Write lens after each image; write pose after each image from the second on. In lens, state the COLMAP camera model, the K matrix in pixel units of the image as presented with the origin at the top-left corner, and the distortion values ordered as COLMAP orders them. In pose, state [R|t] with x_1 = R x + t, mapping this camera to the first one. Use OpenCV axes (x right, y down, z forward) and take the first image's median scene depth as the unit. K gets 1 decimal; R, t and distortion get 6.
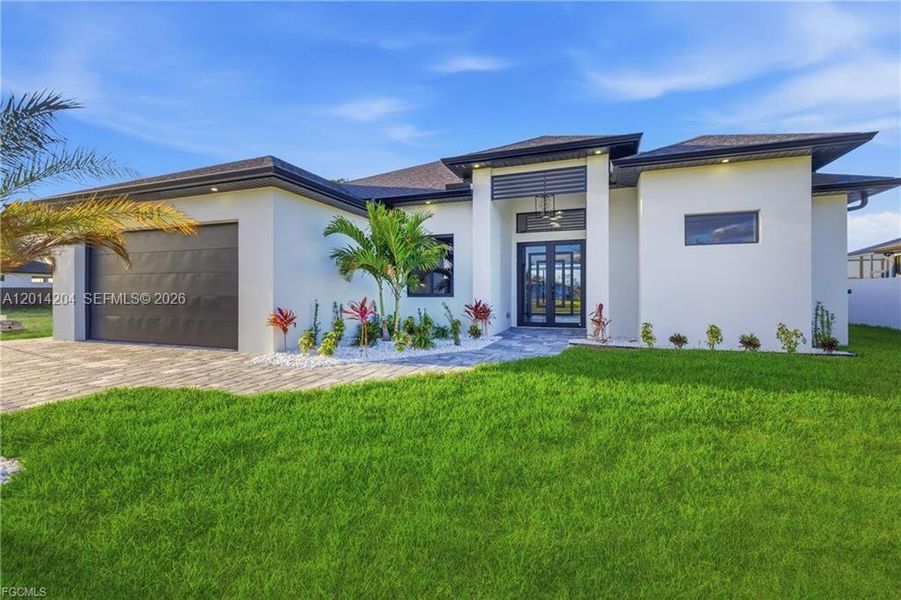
lens RADIAL K [[390.2, 0, 453.1], [0, 390.2, 294.6], [0, 0, 1]] dist [0.002950, 0.001048]
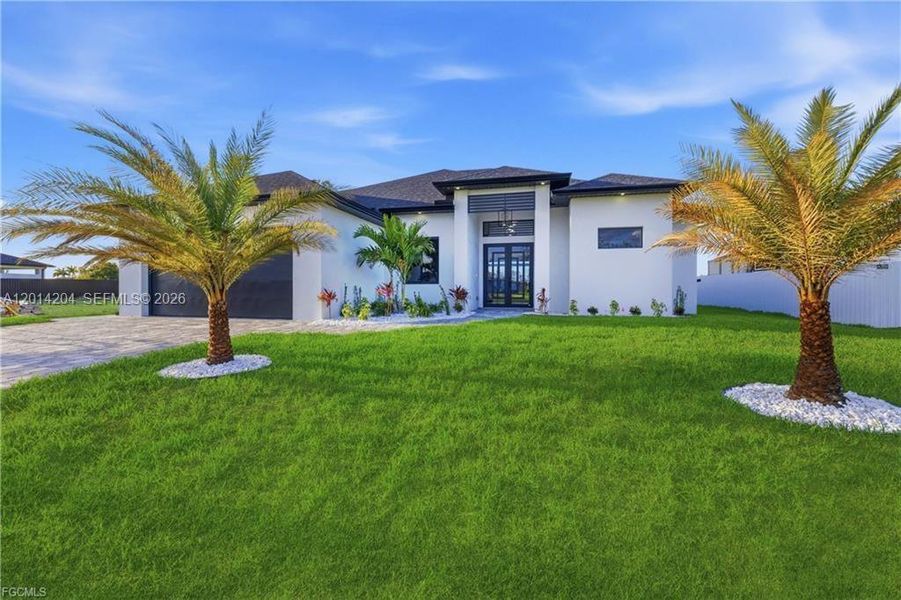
lens RADIAL K [[390.2, 0, 447.6], [0, 390.2, 297.6], [0, 0, 1]] dist [0.002950, 0.001048]
pose [[0.993160, 0.001107, 0.116754, -0.160958], [-0.002628, 0.999914, 0.012870, 0.046164], [-0.116729, -0.013089, 0.993078, -0.436920]]
